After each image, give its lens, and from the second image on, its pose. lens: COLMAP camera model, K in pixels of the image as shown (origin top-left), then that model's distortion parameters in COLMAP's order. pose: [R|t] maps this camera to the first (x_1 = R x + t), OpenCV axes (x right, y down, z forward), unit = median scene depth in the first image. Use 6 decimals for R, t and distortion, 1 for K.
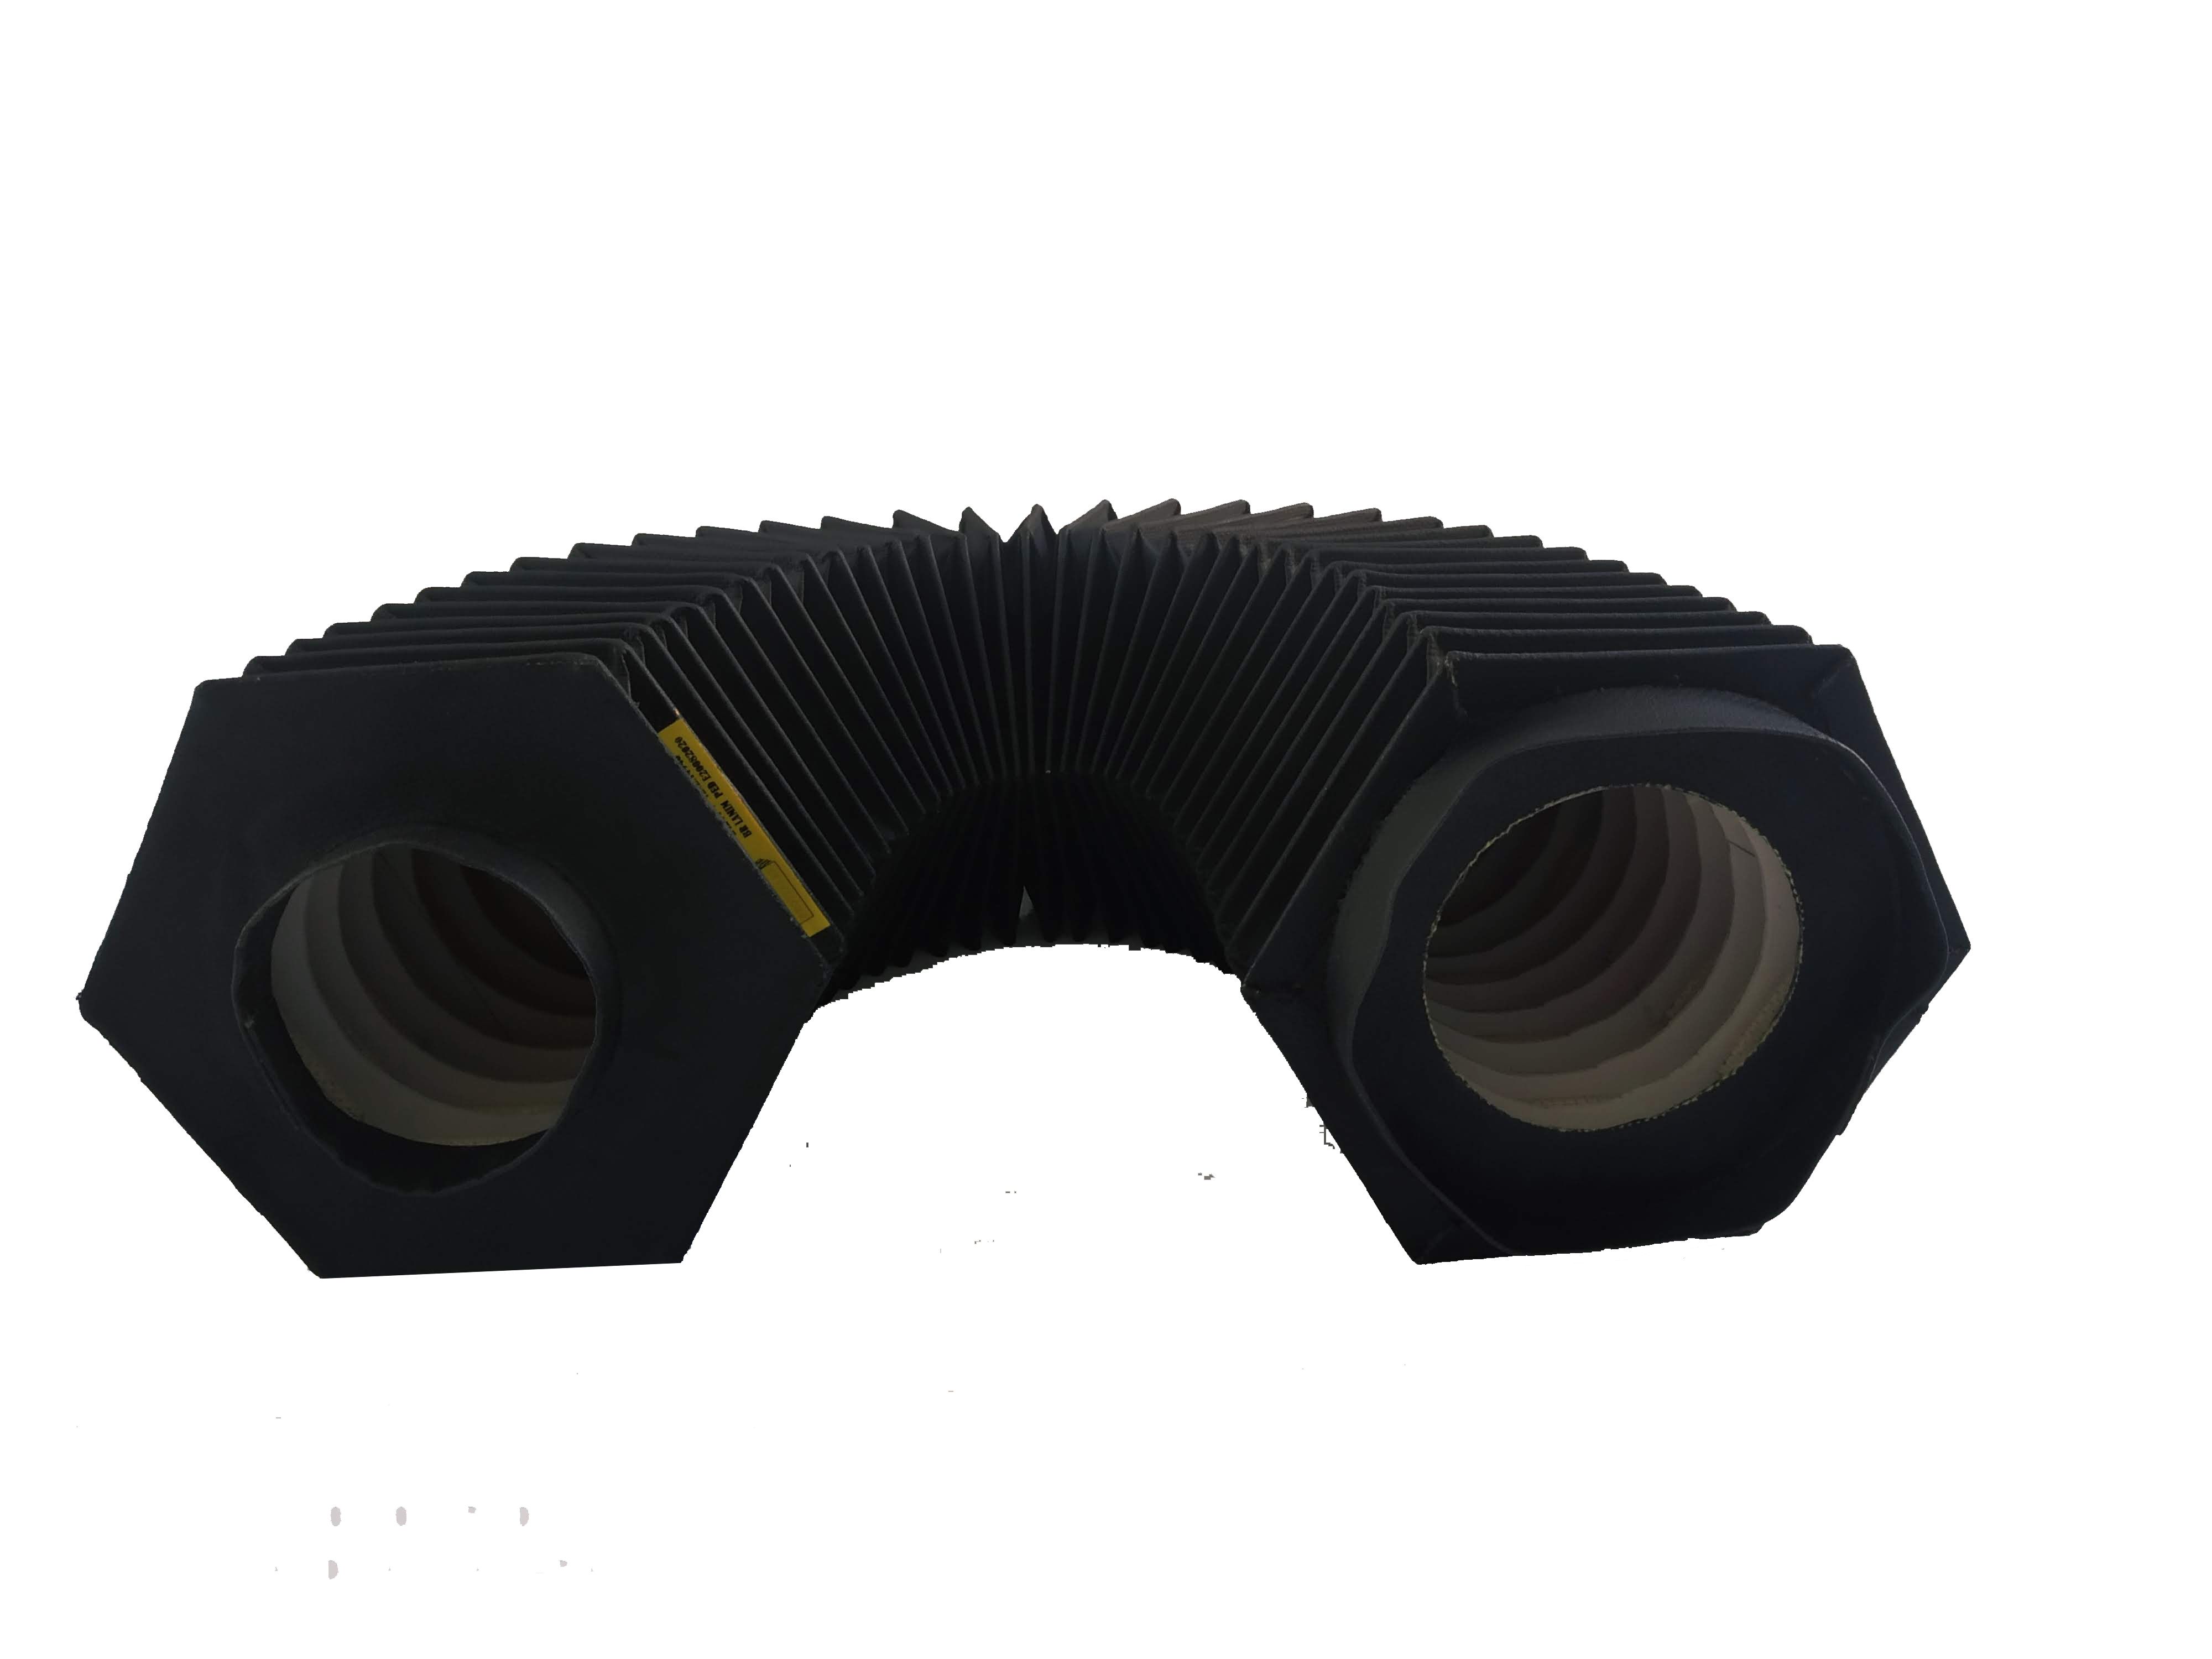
lens RADIAL K [[1784.3, 0, 1106.0], [0, 1784.3, 829.5], [0, 0, 1]] dist [0.093345, -0.135859]
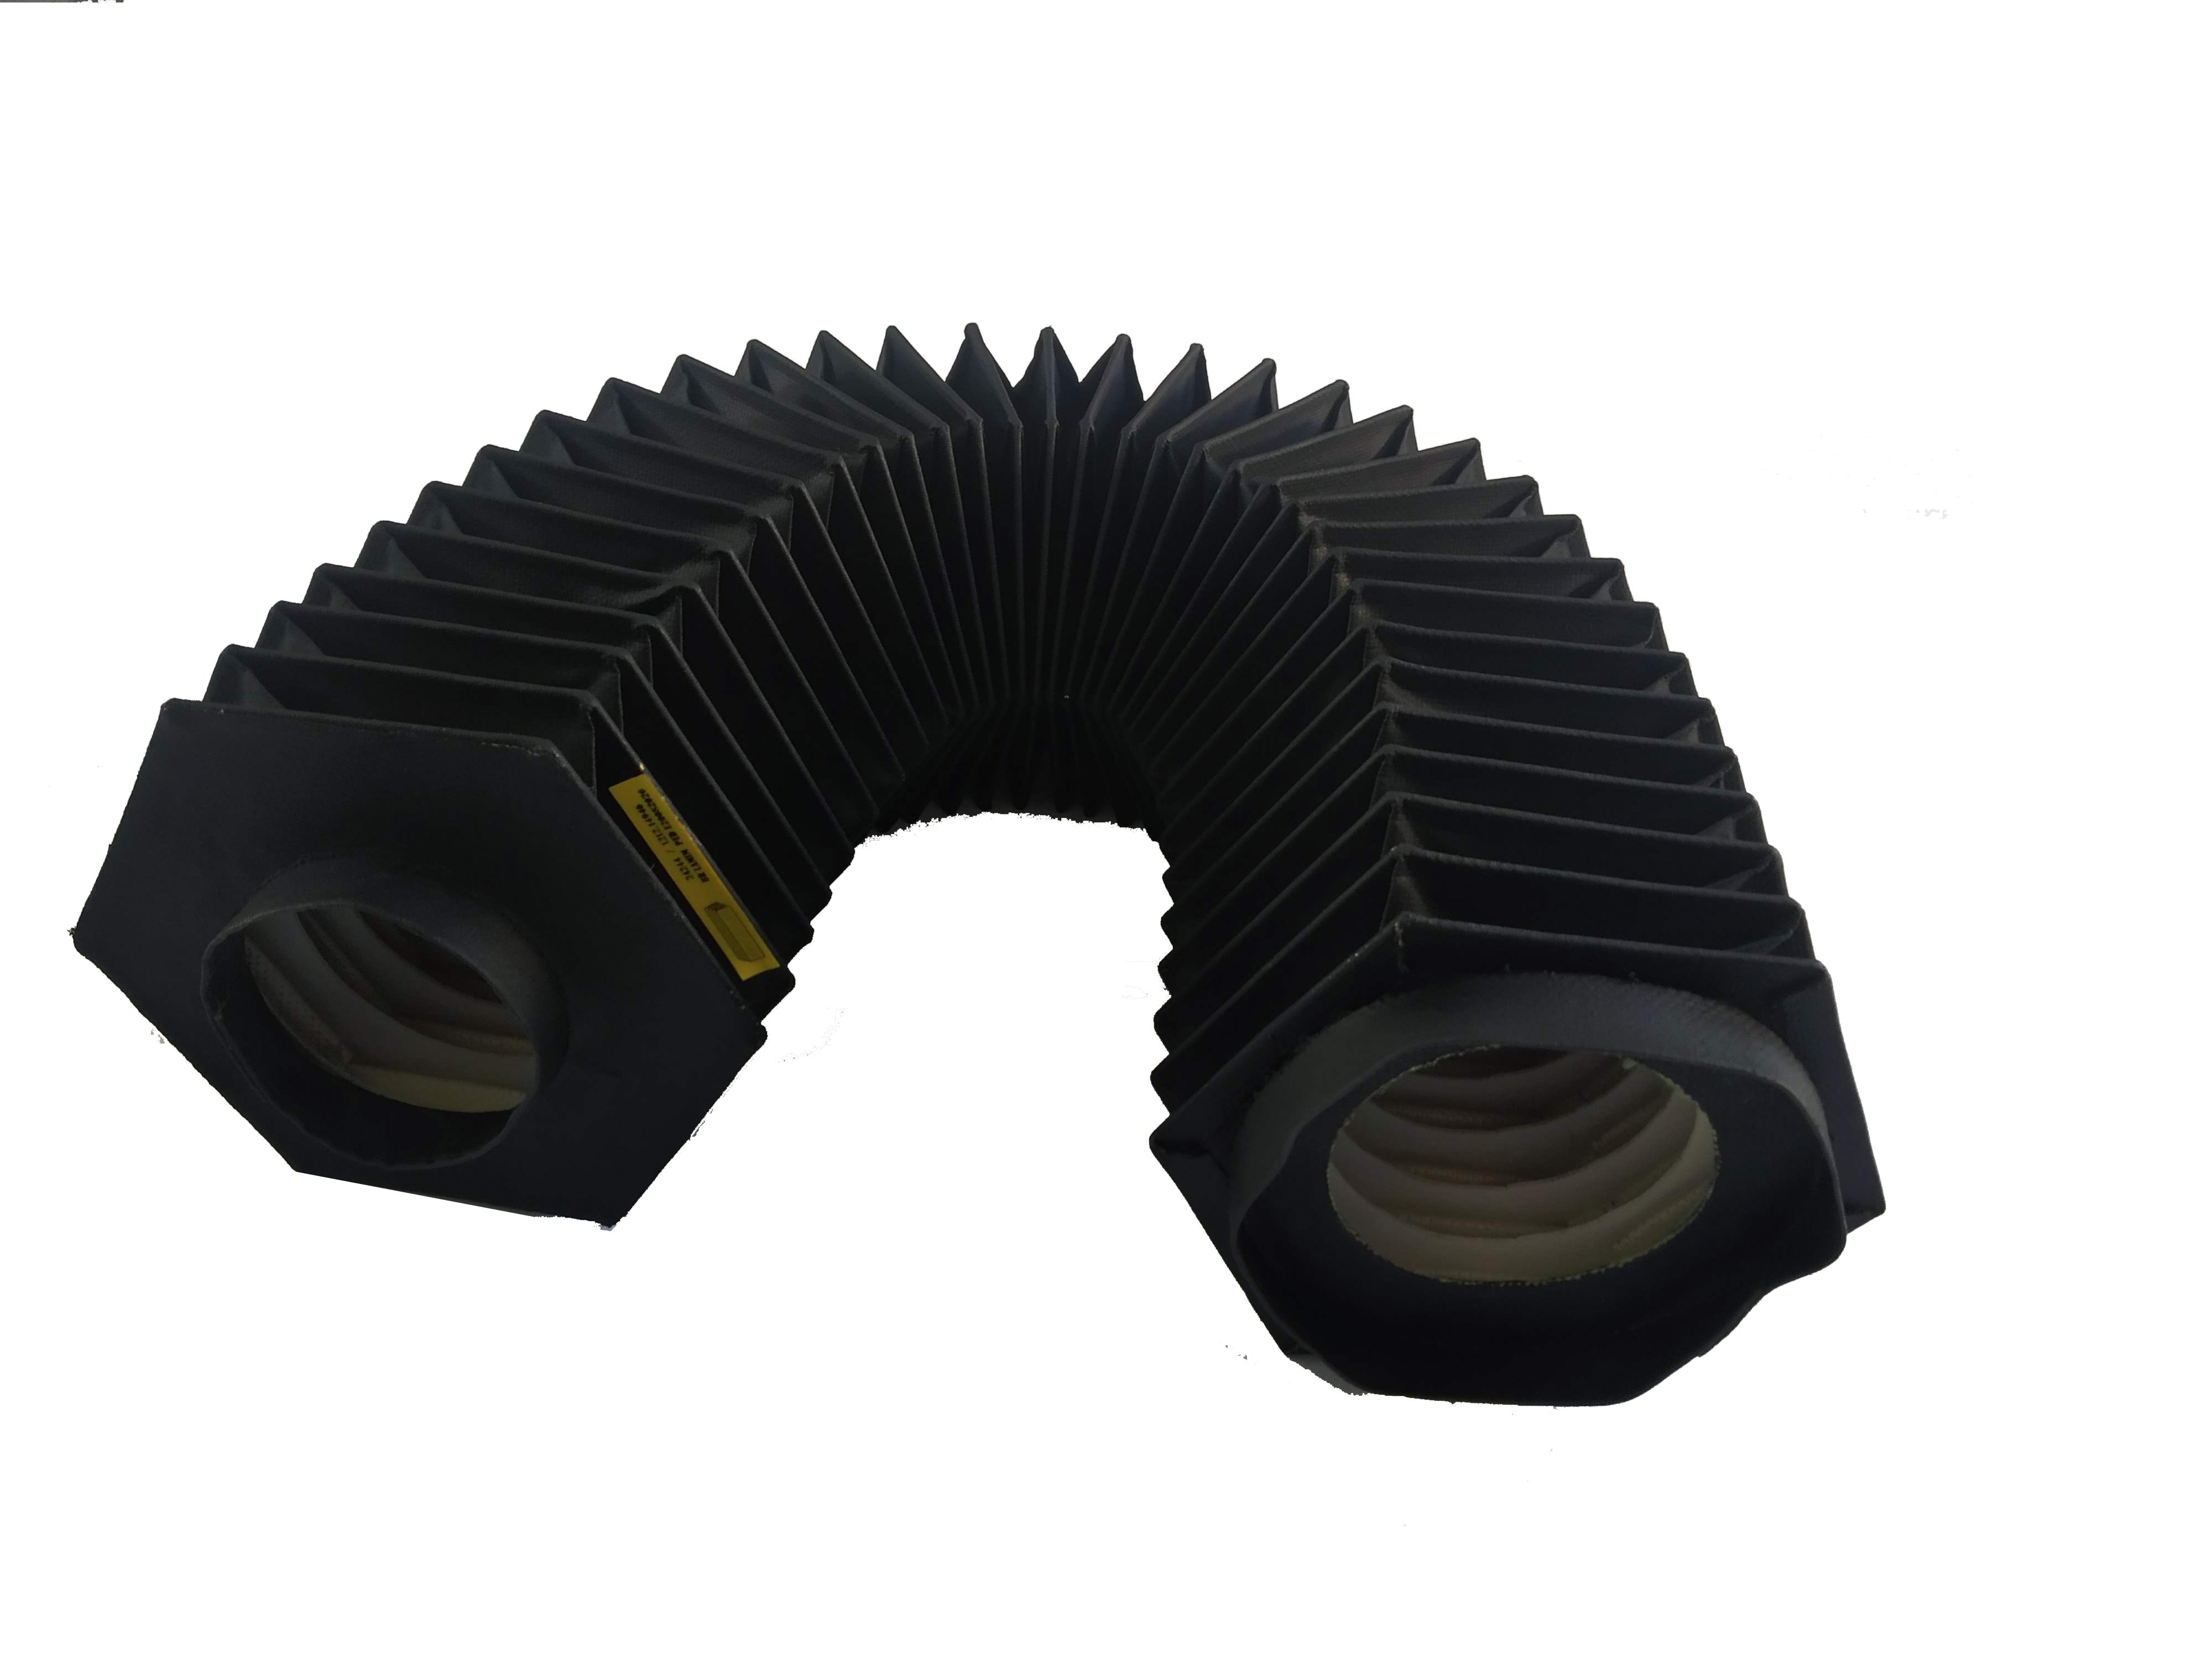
lens RADIAL K [[1784.3, 0, 1106.0], [0, 1784.3, 829.5], [0, 0, 1]] dist [0.093345, -0.135859]
pose [[0.983176, 0.176805, -0.045887, 0.063467], [-0.152267, 0.932055, 0.328767, -0.392204], [0.100897, -0.316249, 0.943296, 0.079362]]
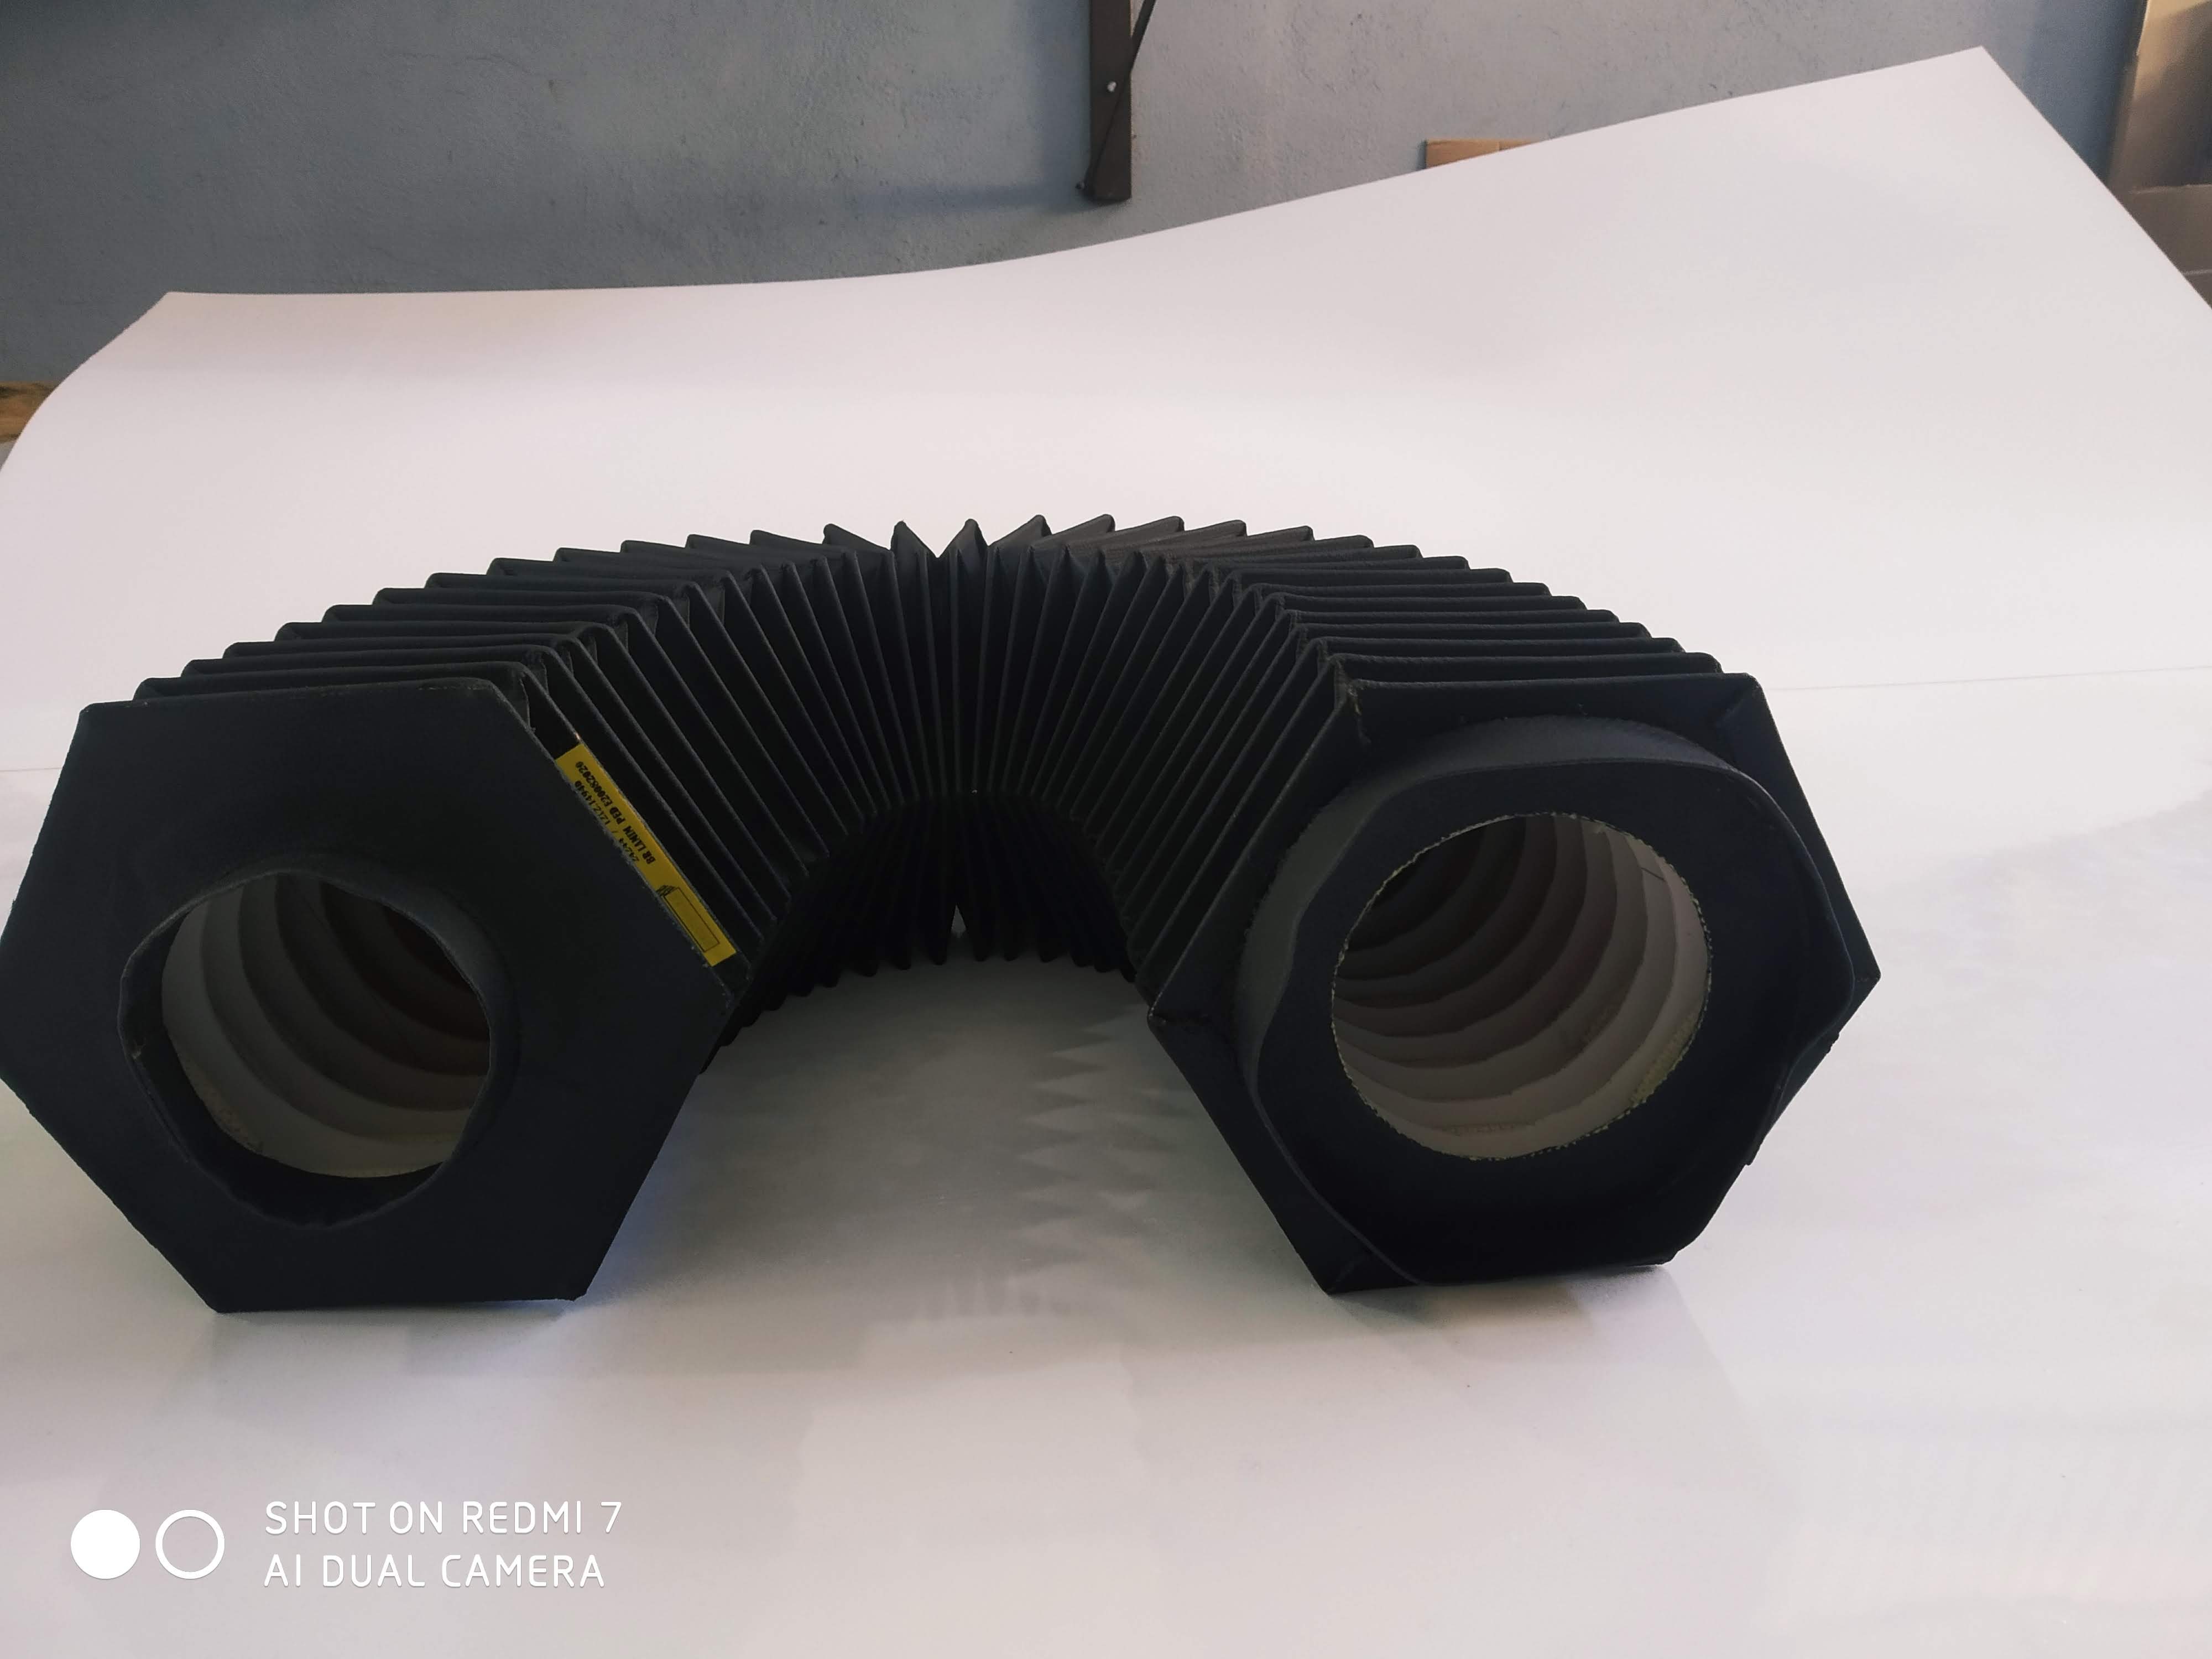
lens RADIAL K [[1784.3, 0, 1106.0], [0, 1784.3, 829.5], [0, 0, 1]] dist [0.093345, -0.135859]
pose [[0.999907, 0.001655, 0.013552, 0.037209], [-0.001641, 0.999998, -0.001054, -0.013753], [-0.013554, 0.001031, 0.999908, 0.008486]]
